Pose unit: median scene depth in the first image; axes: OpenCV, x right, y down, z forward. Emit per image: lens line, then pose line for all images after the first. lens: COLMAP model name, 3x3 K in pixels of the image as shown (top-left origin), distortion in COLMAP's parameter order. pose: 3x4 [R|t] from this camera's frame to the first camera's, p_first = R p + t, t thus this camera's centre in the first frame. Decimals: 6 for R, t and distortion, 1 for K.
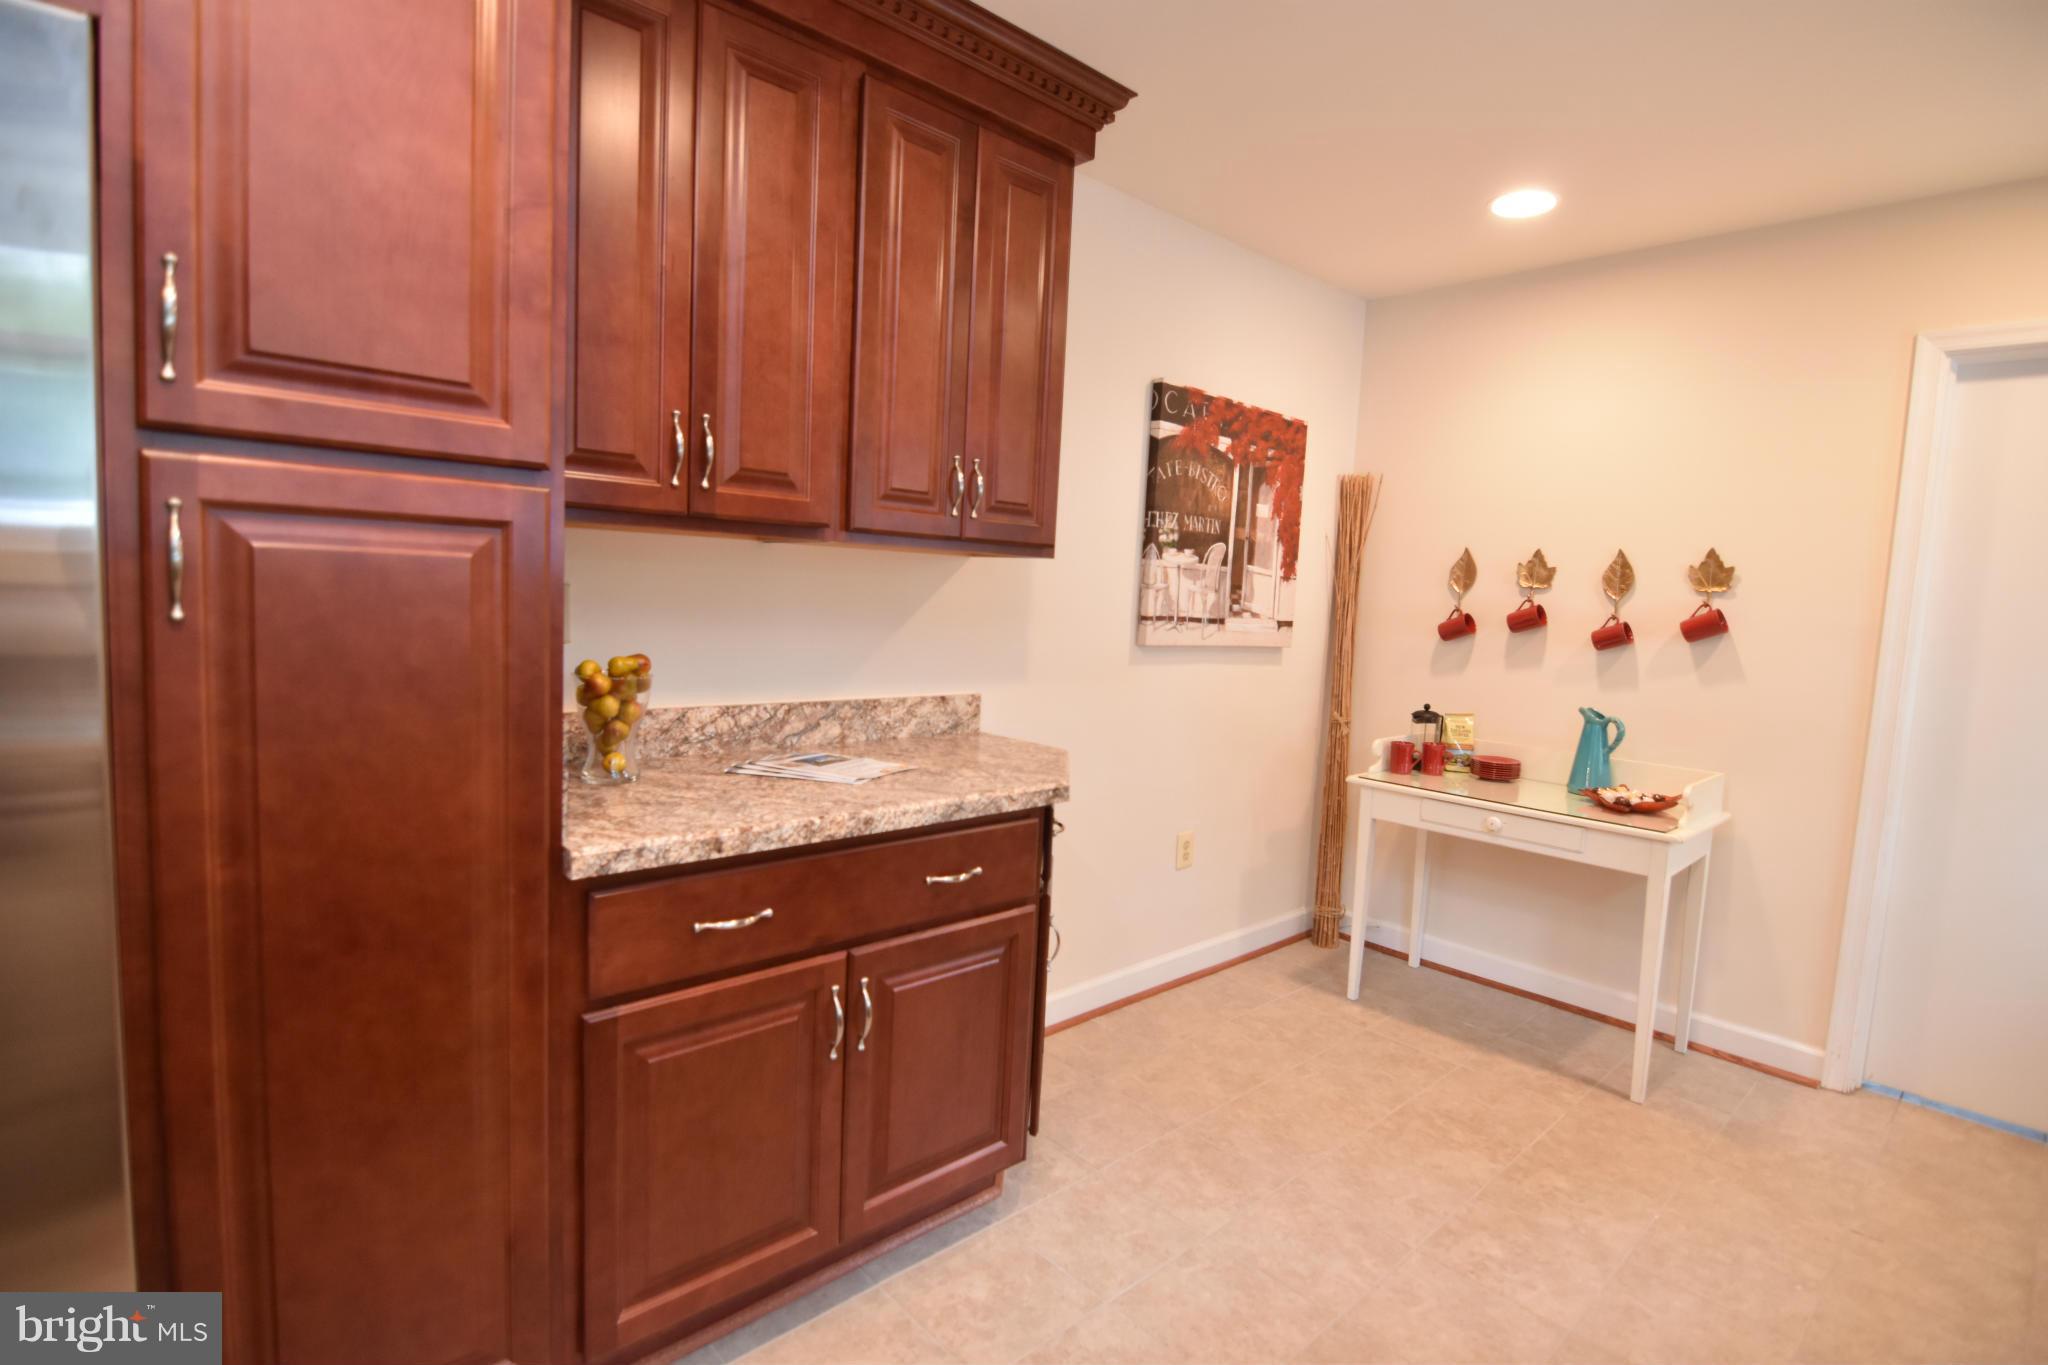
lens RADIAL K [[989.0, 0, 1031.9], [0, 989.0, 682.8], [0, 0, 1]] dist [-0.004739, -0.012048]
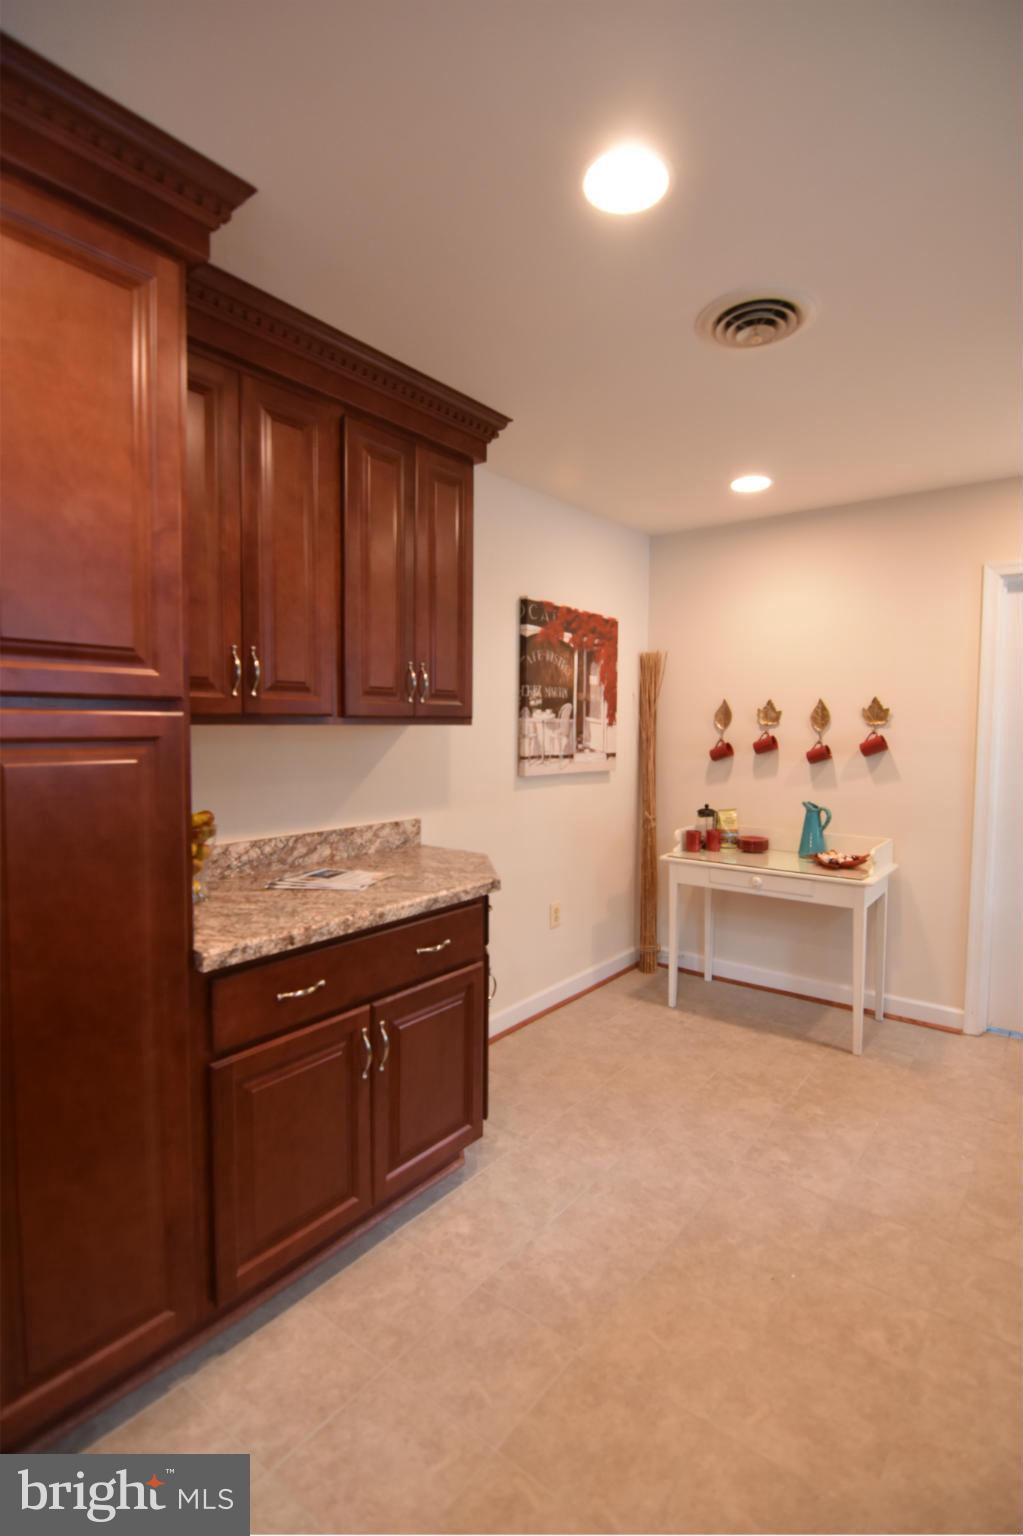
lens RADIAL K [[741.8, 0, 509.8], [0, 741.8, 763.0], [0, 0, 1]] dist [-0.004739, -0.012048]
pose [[0.987051, -0.048928, 0.152762, -0.098096], [0.054408, 0.998009, -0.031895, -0.032234], [-0.150897, 0.039793, 0.987748, -0.108539]]
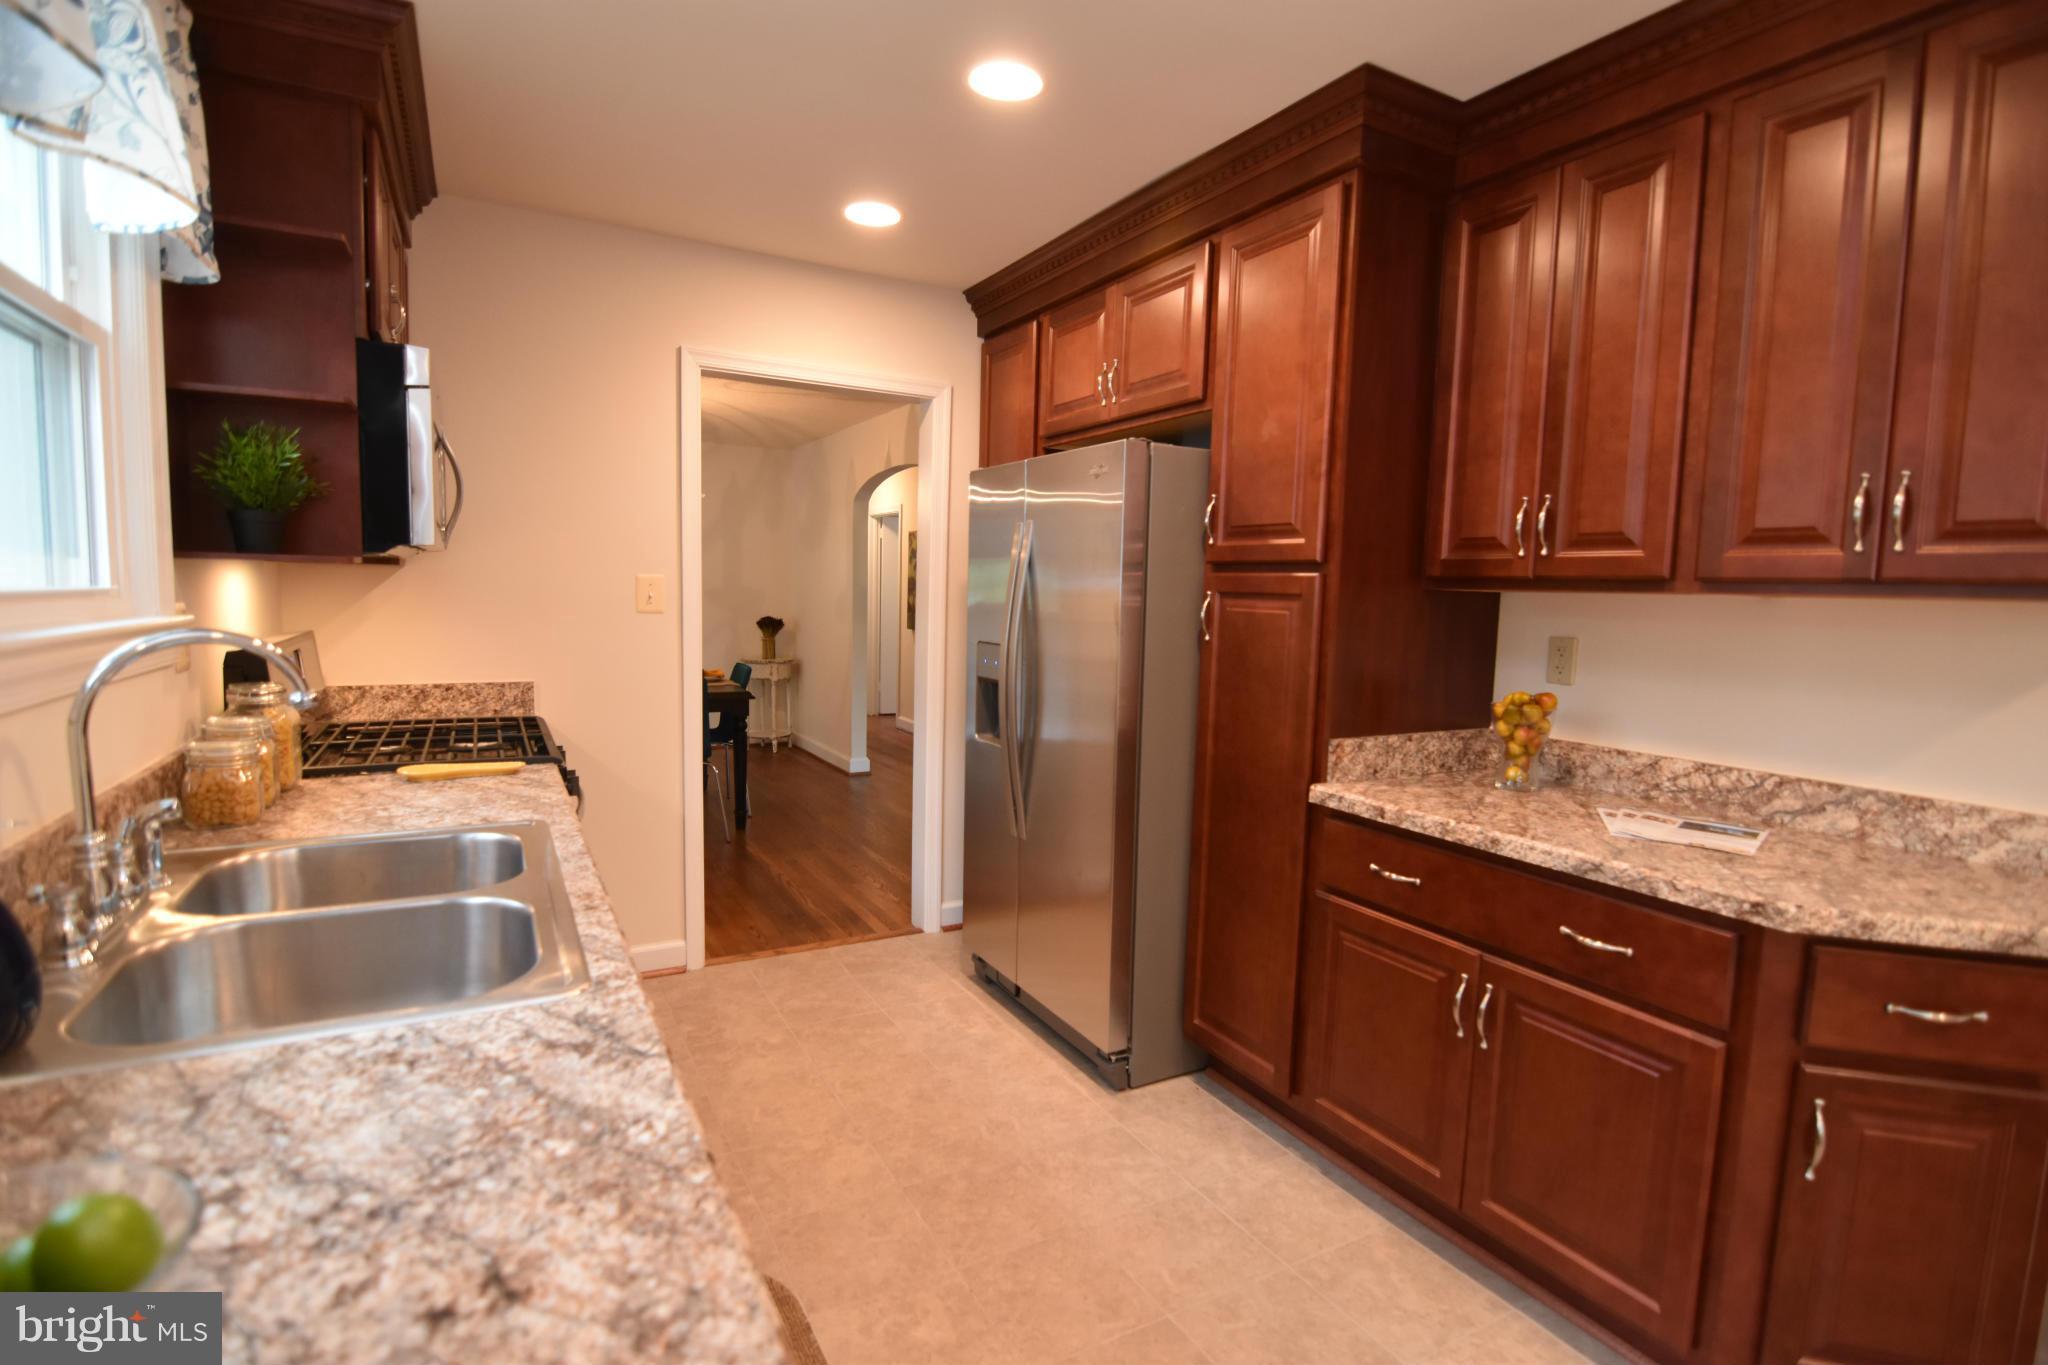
lens RADIAL K [[989.0, 0, 1031.9], [0, 989.0, 682.8], [0, 0, 1]] dist [-0.004739, -0.012048]
pose [[-0.233678, 0.037043, -0.971608, 0.760886], [-0.131800, 0.988844, 0.069399, -0.033848], [0.963340, 0.144275, -0.226189, 0.529843]]
